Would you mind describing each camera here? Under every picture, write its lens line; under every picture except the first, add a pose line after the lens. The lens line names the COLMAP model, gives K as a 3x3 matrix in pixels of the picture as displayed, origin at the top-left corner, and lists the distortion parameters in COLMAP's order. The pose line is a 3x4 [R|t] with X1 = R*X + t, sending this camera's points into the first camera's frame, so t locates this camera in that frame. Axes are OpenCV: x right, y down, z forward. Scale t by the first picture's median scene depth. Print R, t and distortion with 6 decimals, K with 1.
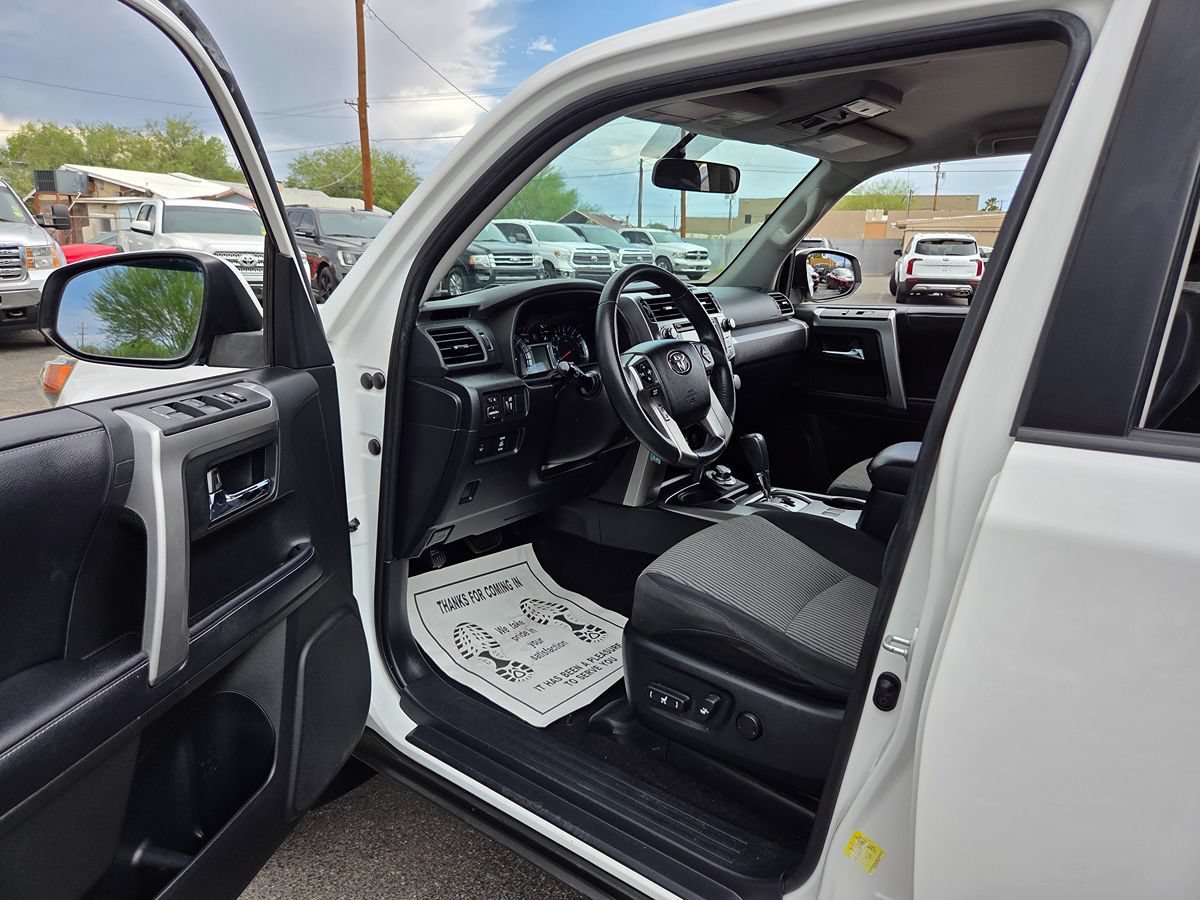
lens RADIAL K [[813.1, 0, 595.4], [0, 813.1, 444.9], [0, 0, 1]] dist [0.063133, -0.055948]
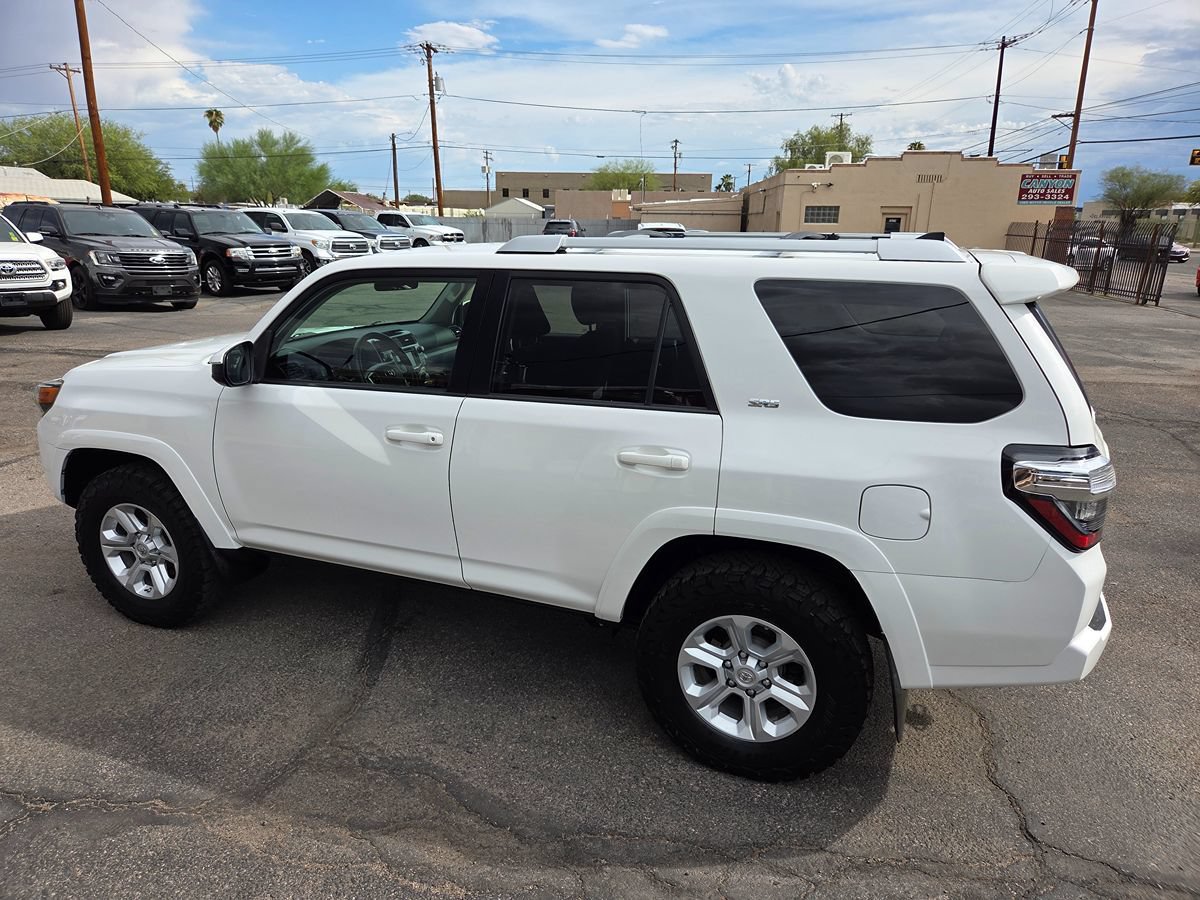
lens RADIAL K [[799.9, 0, 588.0], [0, 799.9, 458.4], [0, 0, 1]] dist [0.061917, -0.052651]
pose [[0.963062, -0.083281, 0.256079, 0.001902], [0.069908, 0.995692, 0.060906, 0.001921], [-0.260049, -0.040754, 0.964735, -0.094315]]
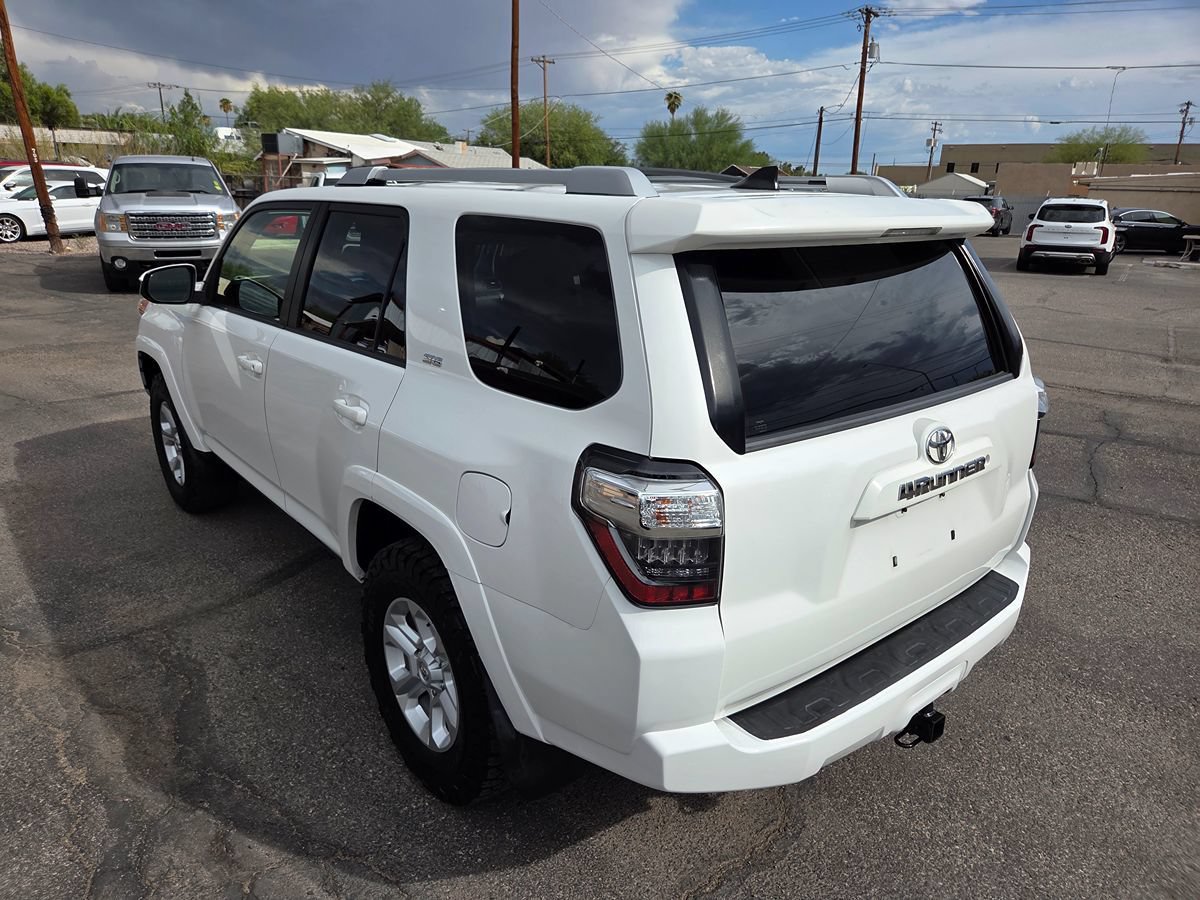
lens RADIAL K [[804.6, 0, 596.9], [0, 804.6, 459.9], [0, 0, 1]] dist [0.055574, -0.047767]
pose [[0.973881, 0.079571, -0.212660, 0.096375], [-0.063022, 0.994512, 0.083507, 0.005472], [0.218138, -0.067924, 0.973551, -0.082052]]
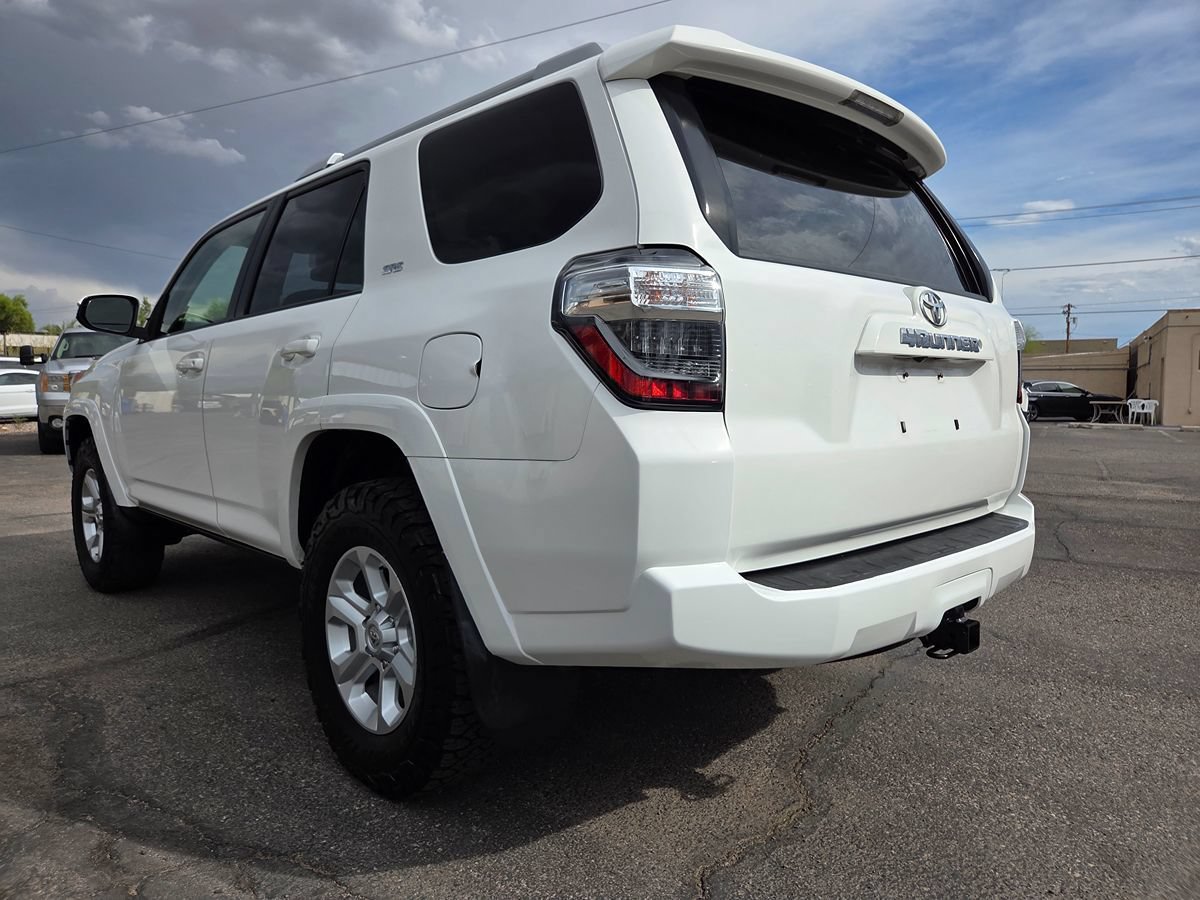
lens RADIAL K [[809.1, 0, 600.0], [0, 809.1, 450.0], [0, 0, 1]] dist [0.047598, -0.041508]
pose [[0.987452, -0.001631, -0.157910, 0.093105], [-0.025765, 0.984884, -0.171287, 0.038213], [0.155802, 0.173206, 0.972484, -0.073149]]
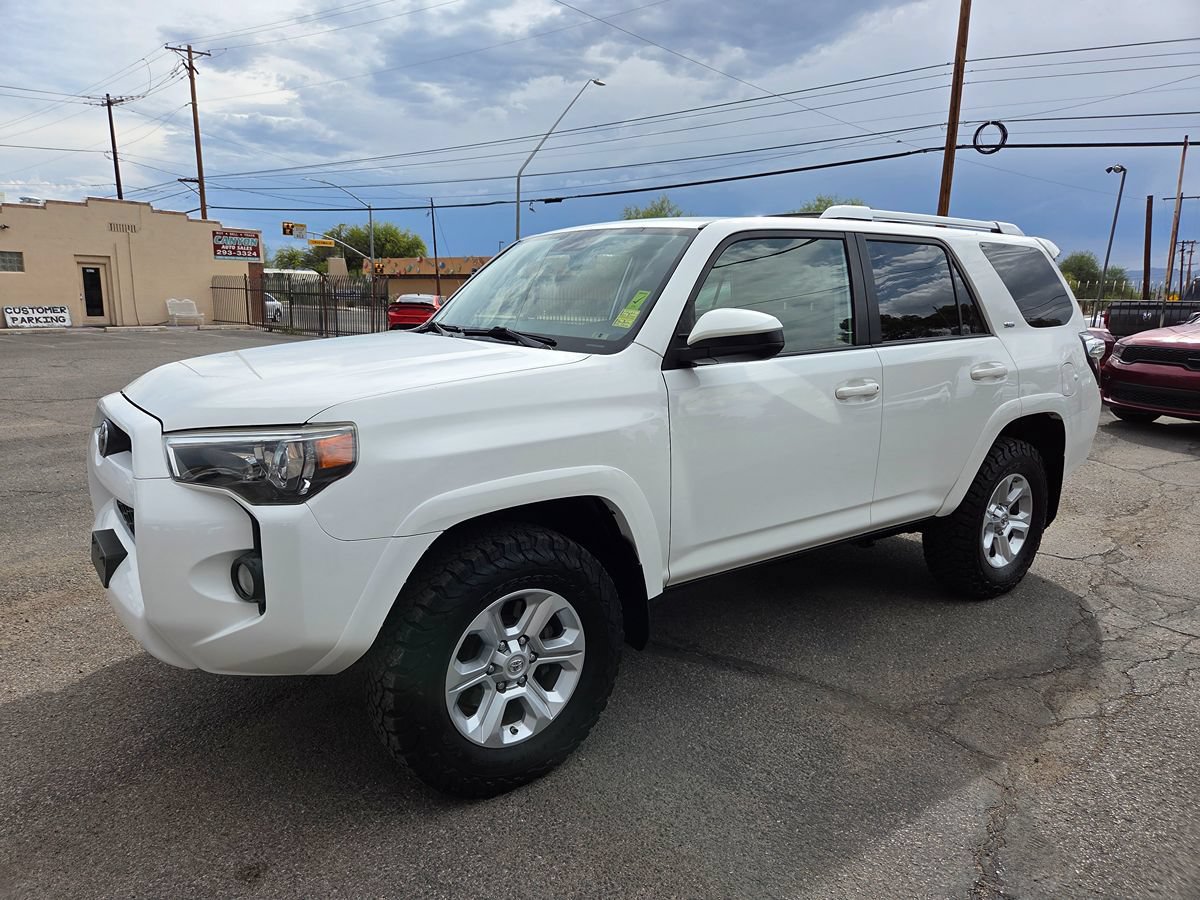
lens RADIAL K [[813.1, 0, 595.4], [0, 813.1, 444.9], [0, 0, 1]] dist [0.063133, -0.055948]
pose [[0.274385, -0.187783, 0.943107, -0.135320], [0.220379, 0.966925, 0.128409, -0.014076], [-0.936027, 0.172608, 0.306693, 0.041734]]
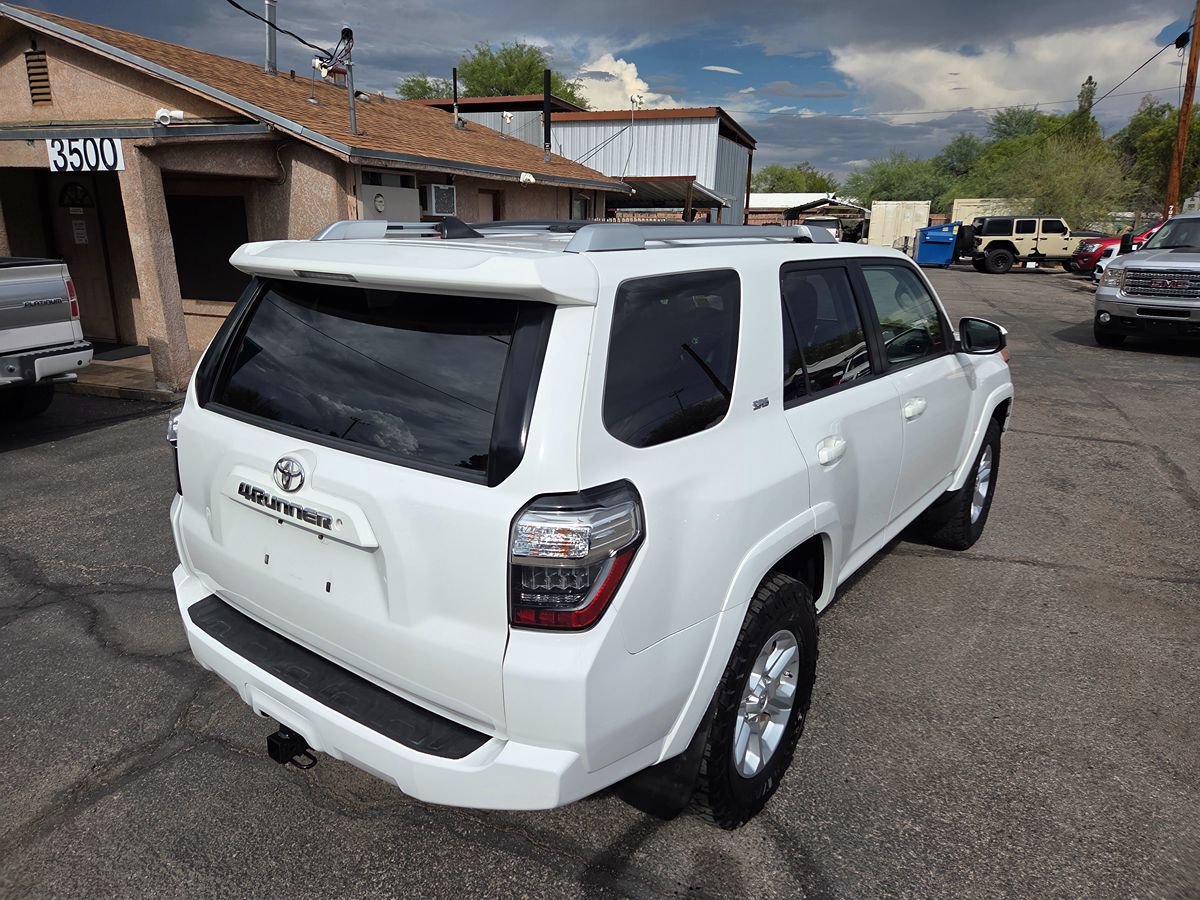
lens RADIAL K [[799.9, 0, 588.0], [0, 799.9, 458.4], [0, 0, 1]] dist [0.061917, -0.052651]
pose [[-0.001718, 0.268219, -0.963357, 0.200544], [-0.250783, 0.932457, 0.260063, -0.024930], [0.968042, 0.242040, 0.065662, 0.036920]]
